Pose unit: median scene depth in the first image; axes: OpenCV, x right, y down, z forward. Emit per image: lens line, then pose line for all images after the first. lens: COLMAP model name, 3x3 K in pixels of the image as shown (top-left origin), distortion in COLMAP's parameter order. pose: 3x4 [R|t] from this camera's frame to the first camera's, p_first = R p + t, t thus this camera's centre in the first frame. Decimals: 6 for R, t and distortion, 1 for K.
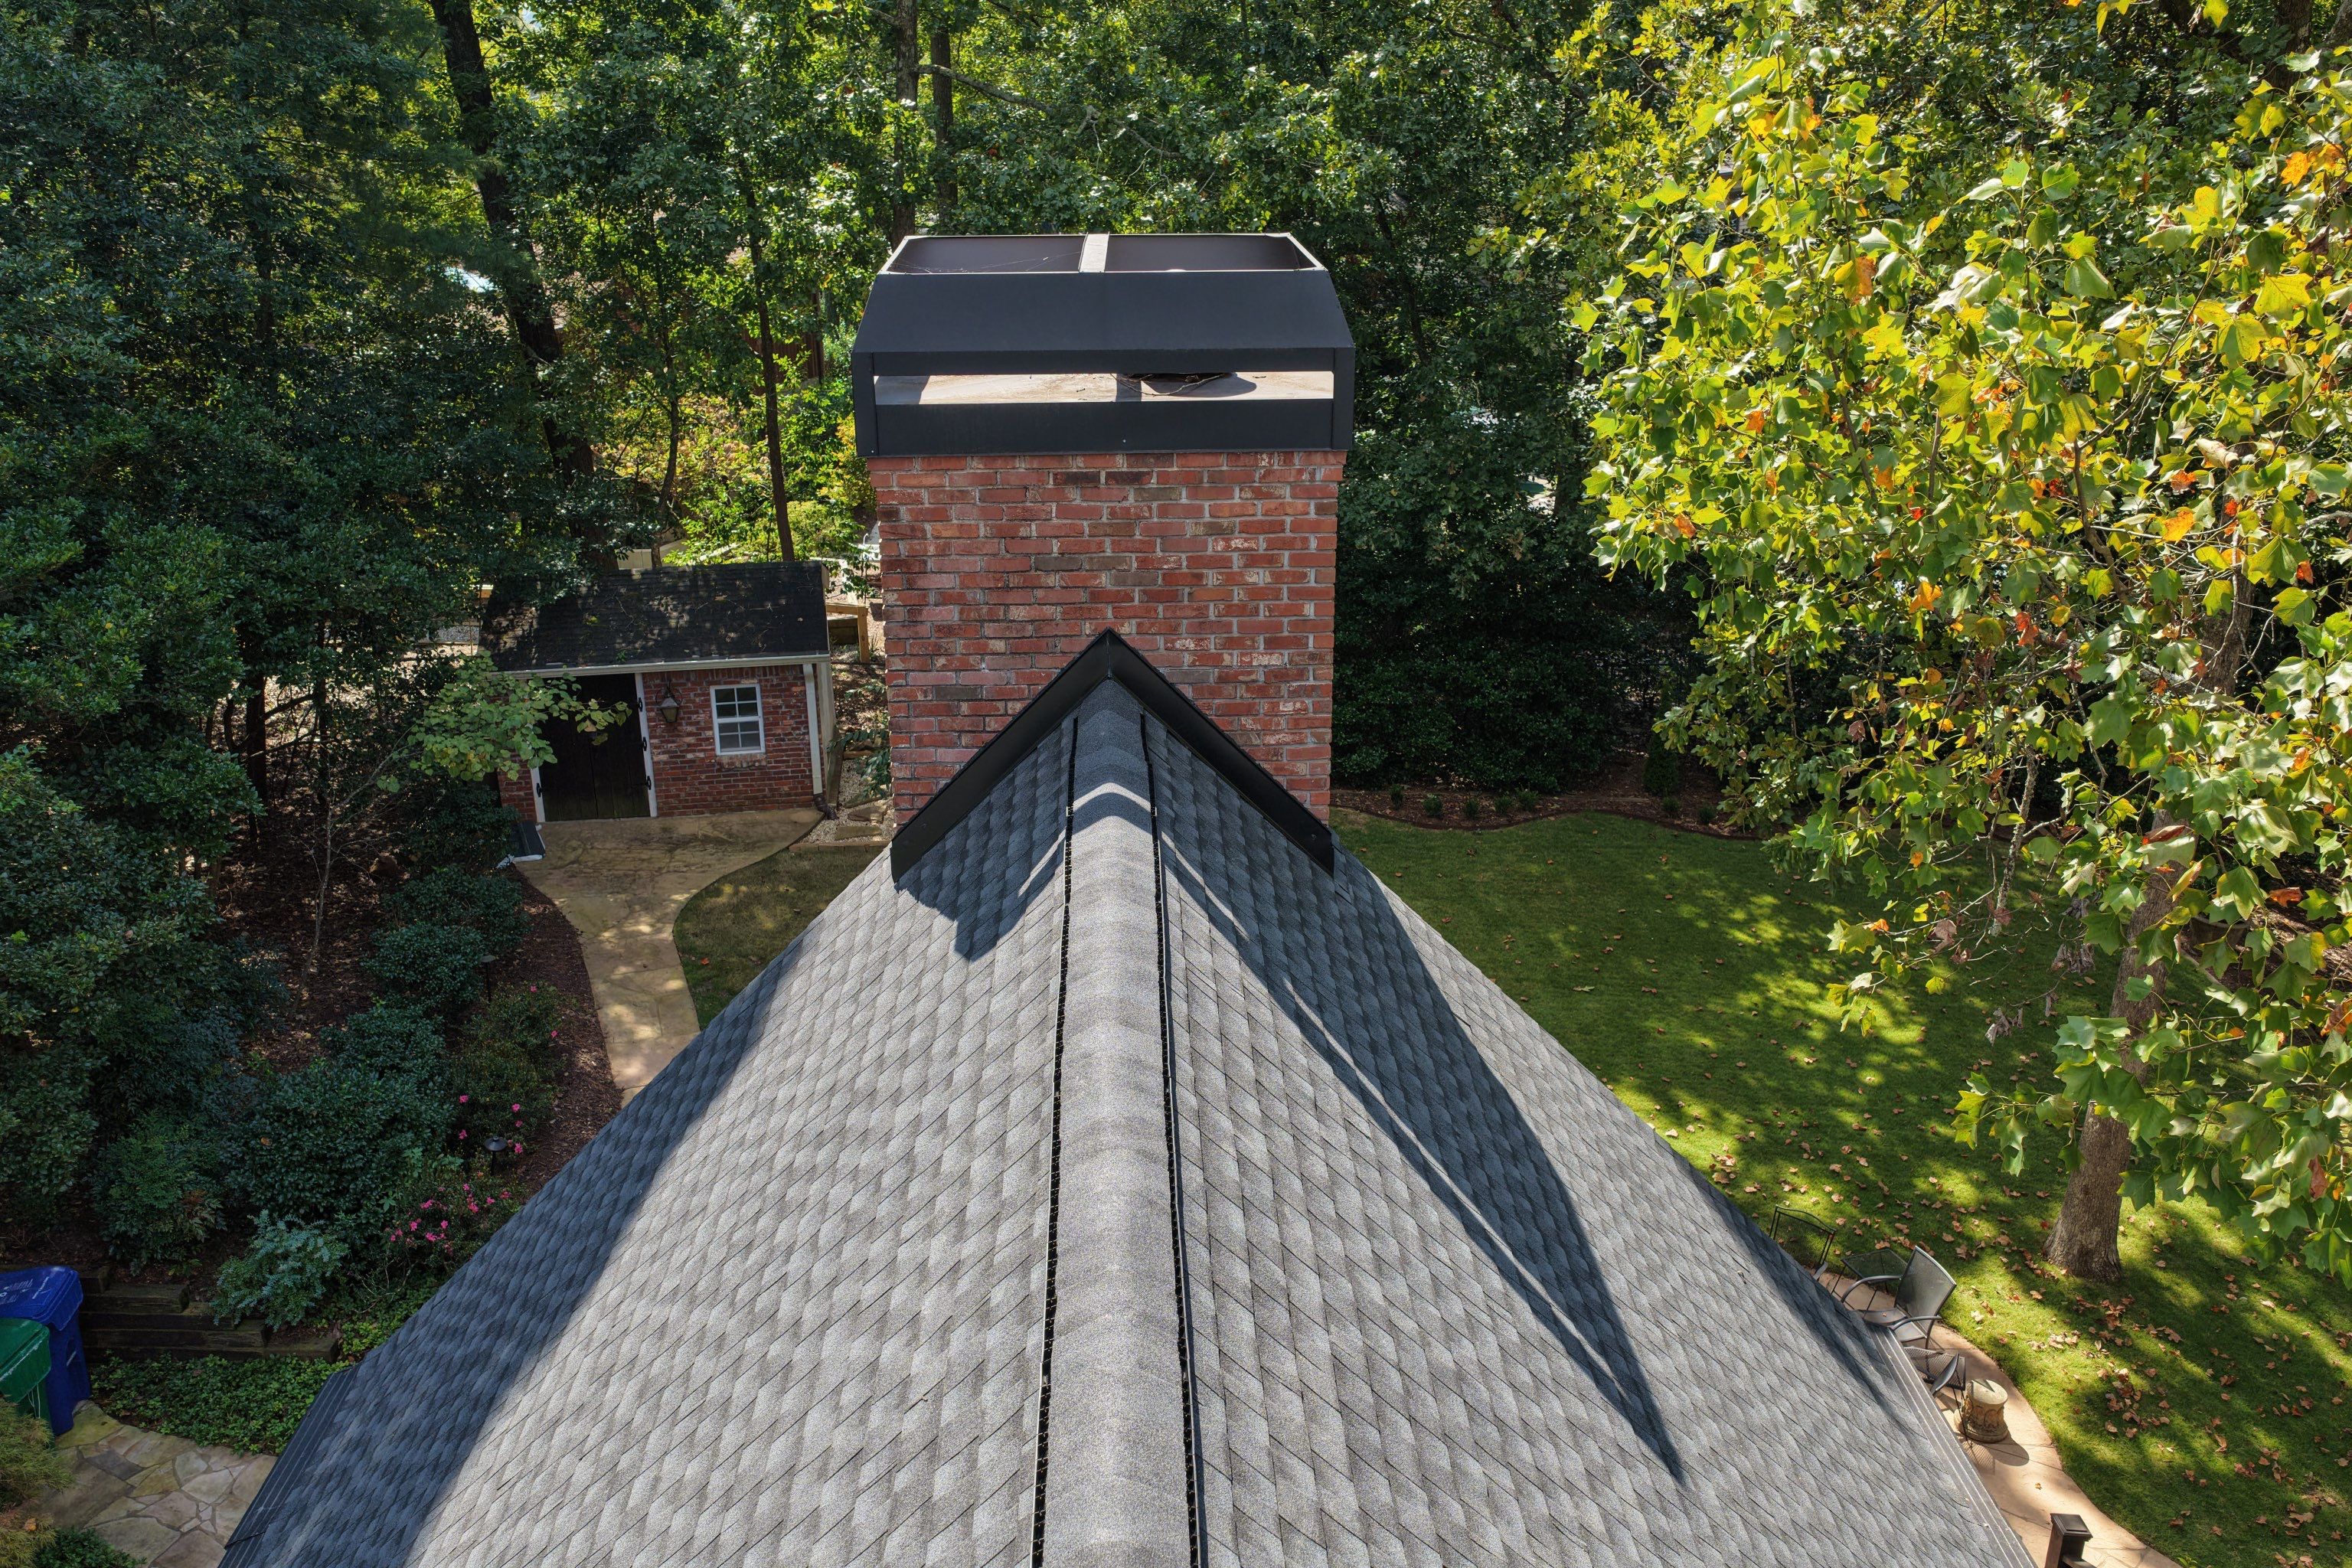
lens RADIAL K [[1949.0, 0, 1176.0], [0, 1949.0, 784.0], [0, 0, 1]] dist [0.010164, 0.009639]
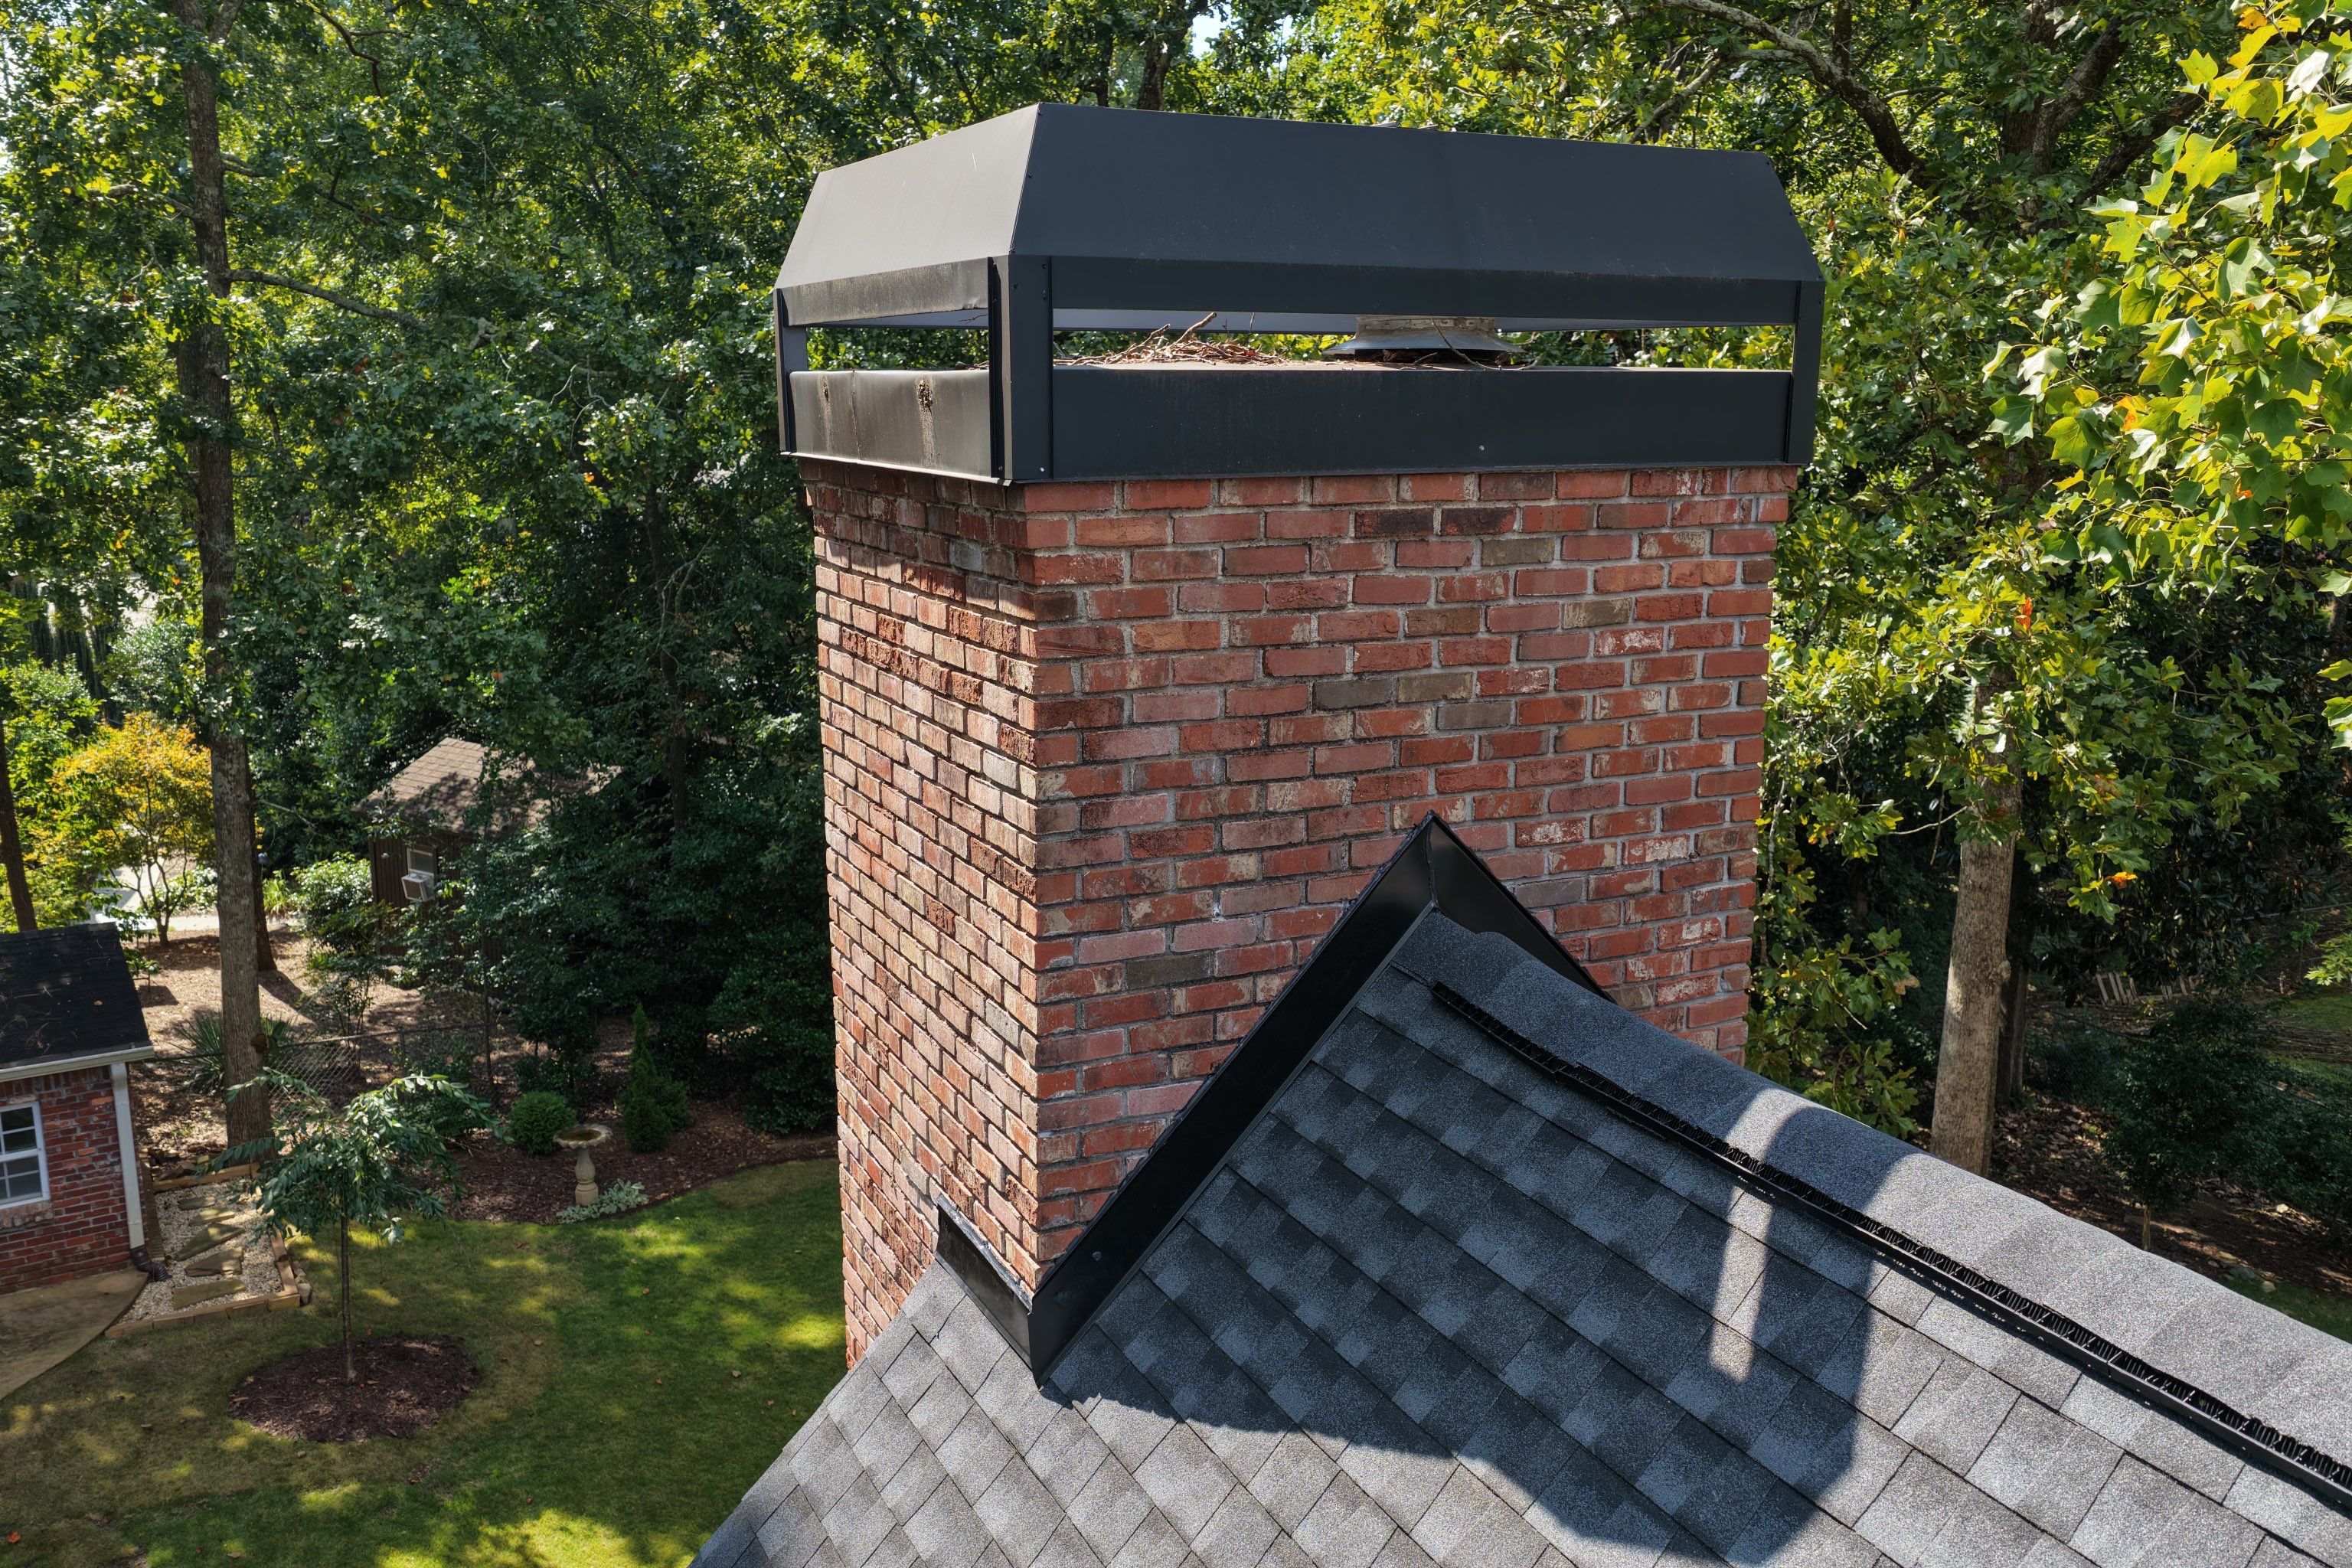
lens RADIAL K [[1961.3, 0, 1176.0], [0, 1961.3, 784.0], [0, 0, 1]] dist [-0.000417, -0.001174]
pose [[0.917660, -0.074520, 0.390315, -0.300122], [0.138959, 0.980421, -0.139517, -0.023347], [-0.372277, 0.182267, 0.910049, 0.537248]]
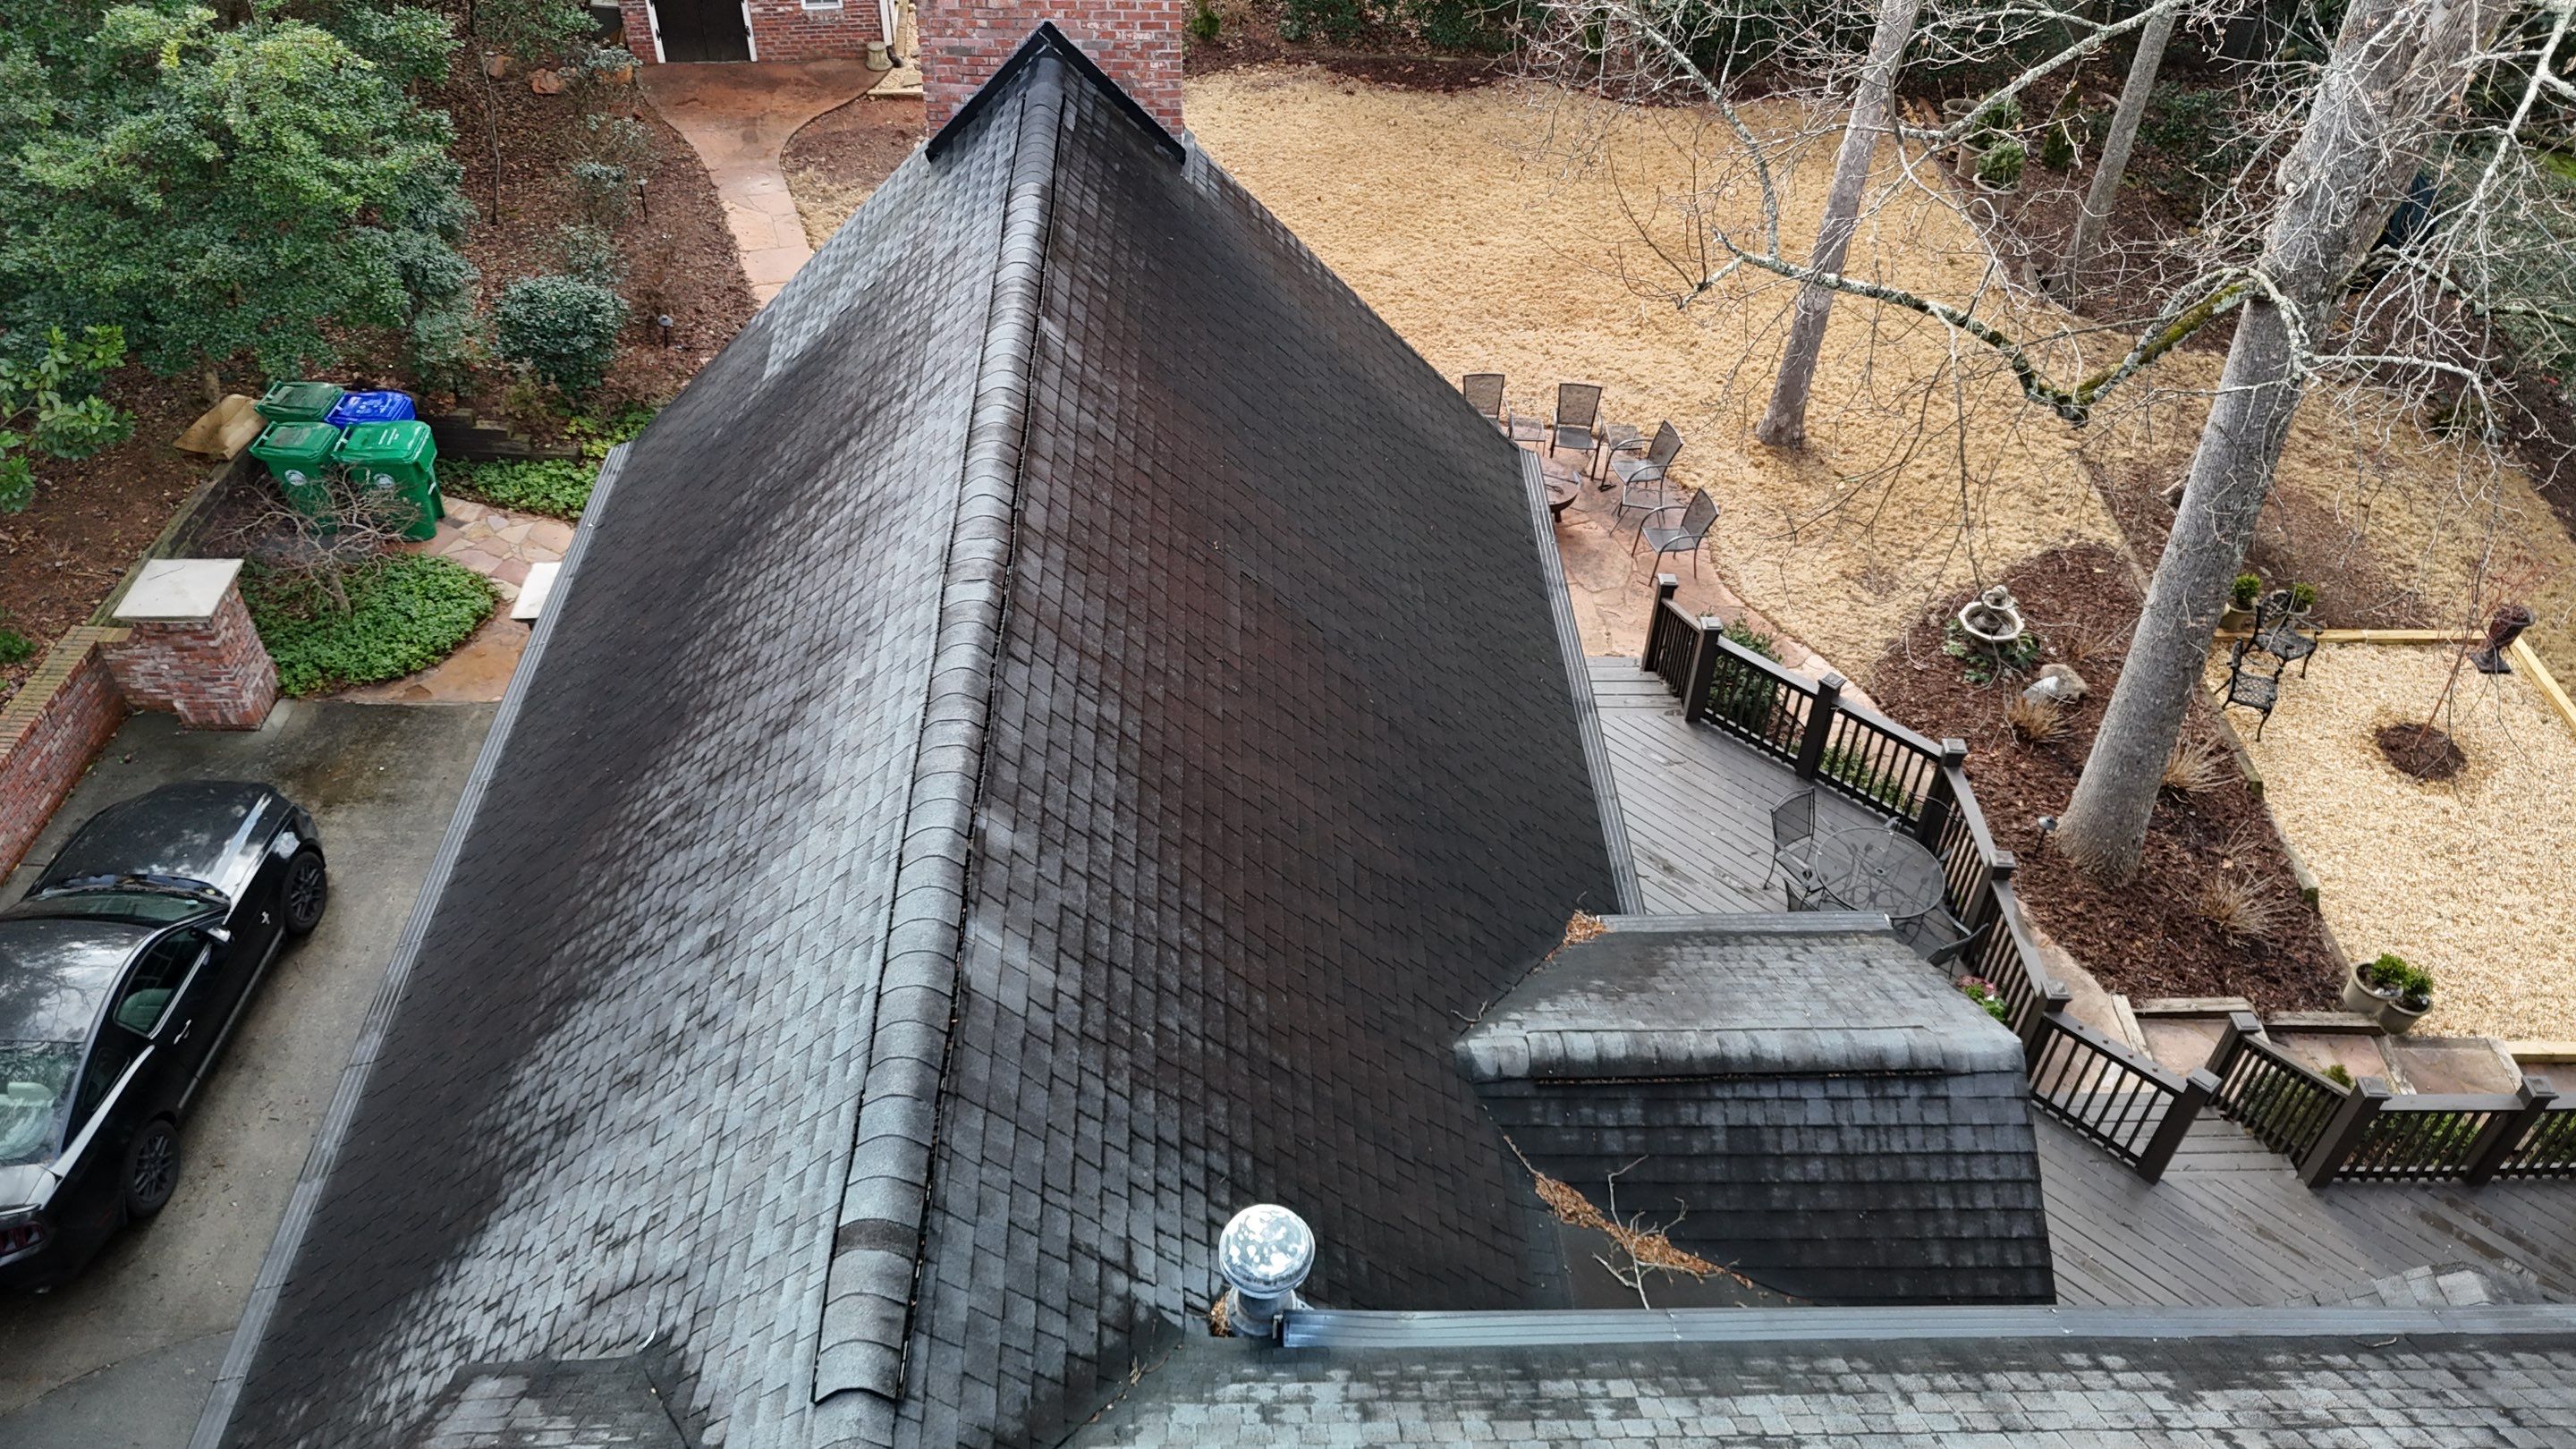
lens RADIAL K [[1908.4, 0, 1288.0], [0, 1908.4, 724.5], [0, 0, 1]] dist [0.039705, -0.001129]
pose [[0.999524, 0.026065, 0.016512, 0.162525], [-0.030254, 0.932979, 0.358657, -0.107778], [-0.006057, -0.358986, 0.933323, -0.783330]]
